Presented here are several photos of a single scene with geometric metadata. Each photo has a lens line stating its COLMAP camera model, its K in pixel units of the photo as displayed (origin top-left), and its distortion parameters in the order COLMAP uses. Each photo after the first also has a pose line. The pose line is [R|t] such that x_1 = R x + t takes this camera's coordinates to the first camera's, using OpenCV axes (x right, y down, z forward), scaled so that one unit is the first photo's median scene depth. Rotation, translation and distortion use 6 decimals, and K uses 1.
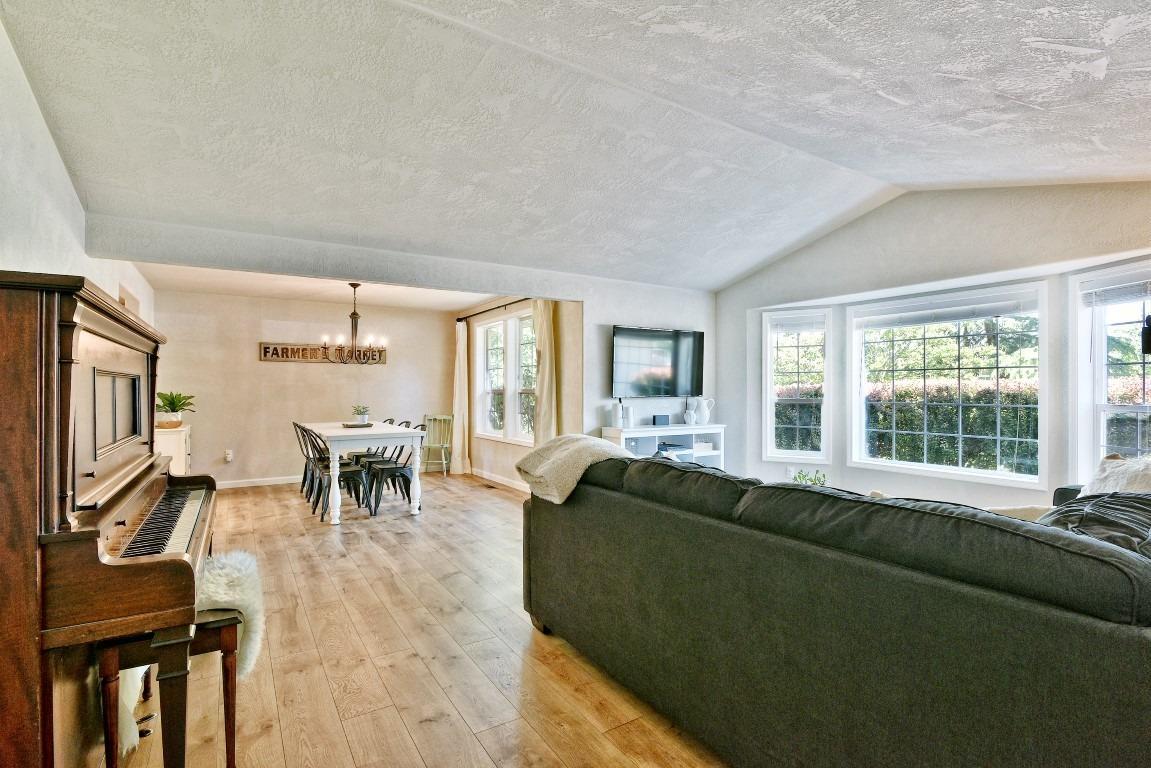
lens RADIAL K [[553.6, 0, 581.5], [0, 553.6, 385.3], [0, 0, 1]] dist [-0.014868, 0.000506]
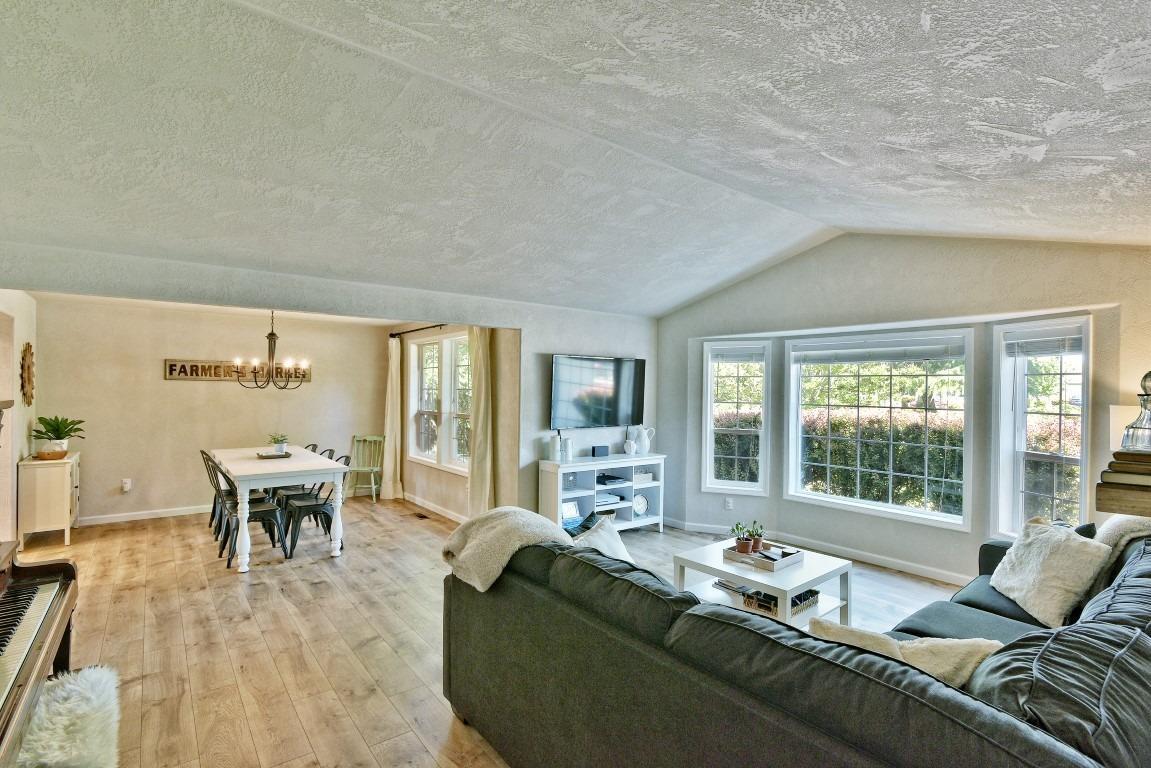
lens RADIAL K [[553.6, 0, 584.1], [0, 553.6, 385.4], [0, 0, 1]] dist [-0.014868, 0.000506]
pose [[0.994662, 0.012470, 0.102428, 0.021967], [-0.012804, 0.999915, 0.002601, -0.088736], [-0.102387, -0.003899, 0.994737, 0.056179]]
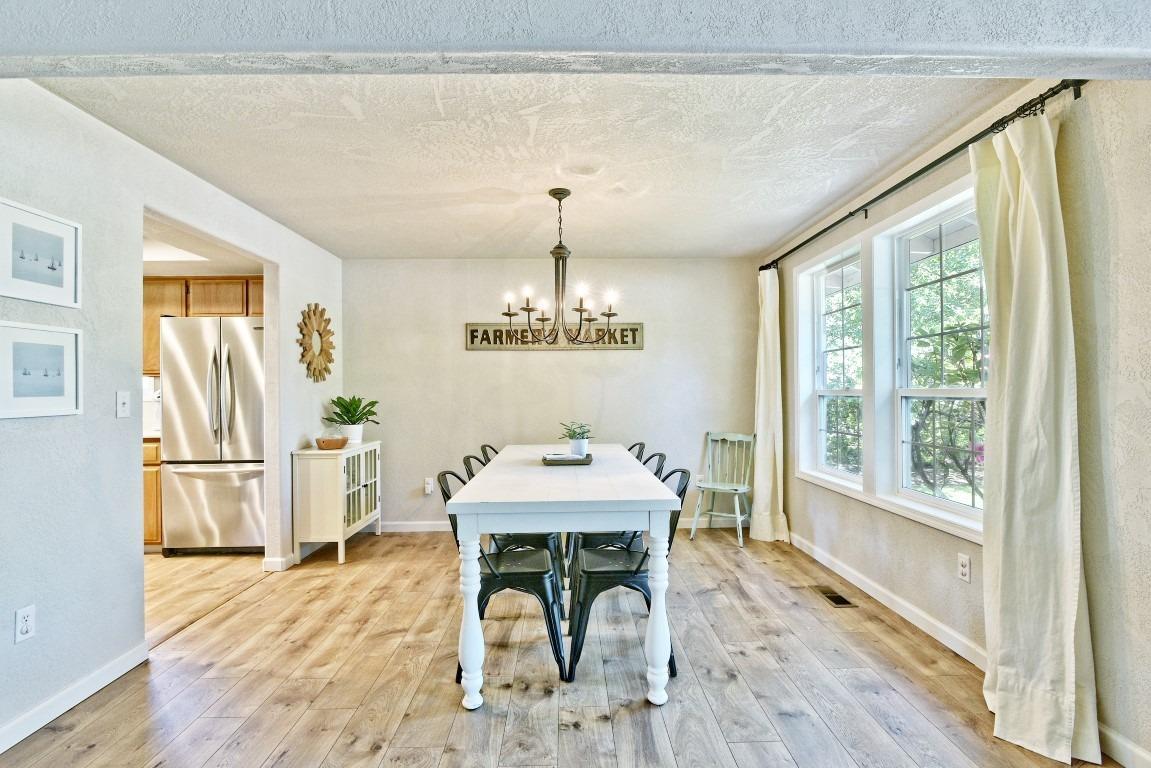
lens RADIAL K [[553.6, 0, 573.4], [0, 553.6, 386.2], [0, 0, 1]] dist [-0.014868, 0.000506]
pose [[0.853182, -0.009533, -0.521526, -0.207726], [0.011180, 0.999937, 0.000013, 0.004312], [0.521493, -0.005842, 0.853236, 0.920453]]
